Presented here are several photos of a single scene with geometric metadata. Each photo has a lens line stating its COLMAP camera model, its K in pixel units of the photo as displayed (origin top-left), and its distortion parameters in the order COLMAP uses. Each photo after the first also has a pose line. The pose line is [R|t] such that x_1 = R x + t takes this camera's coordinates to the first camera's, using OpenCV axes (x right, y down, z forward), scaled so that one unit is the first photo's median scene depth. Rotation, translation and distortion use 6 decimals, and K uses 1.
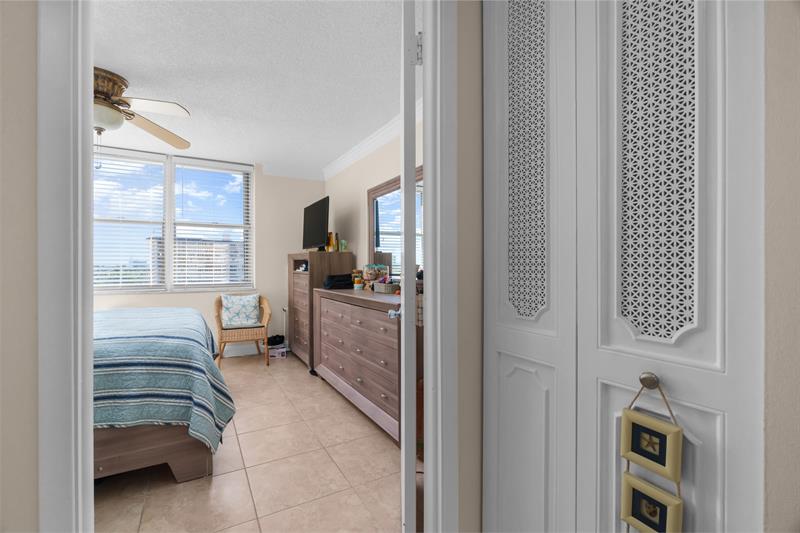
lens RADIAL K [[359.6, 0, 396.8], [0, 359.6, 265.2], [0, 0, 1]] dist [-0.003377, 0.000001]
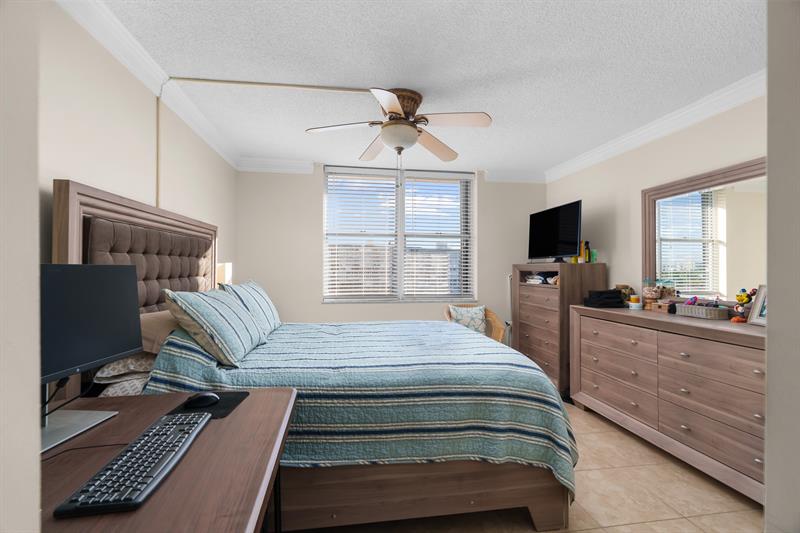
lens RADIAL K [[363.1, 0, 400.0], [0, 363.1, 266.5], [0, 0, 1]] dist [-0.002728, 0.001297]
pose [[0.938065, 0.003732, -0.346439, -0.316439], [-0.005809, 0.999971, -0.004956, -0.024071], [0.346410, 0.006662, 0.938060, 0.014234]]
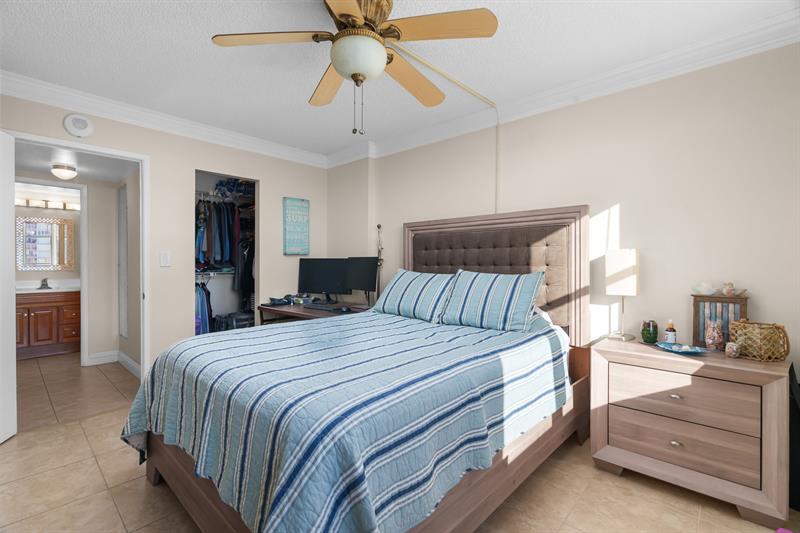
lens RADIAL K [[365.1, 0, 404.3], [0, 365.1, 263.8], [0, 0, 1]] dist [-0.007217, 0.001243]
pose [[-0.949728, 0.005778, -0.313023, -0.472493], [0.003491, 0.999963, 0.007866, -0.014788], [0.313057, 0.006377, -0.949713, 1.169568]]
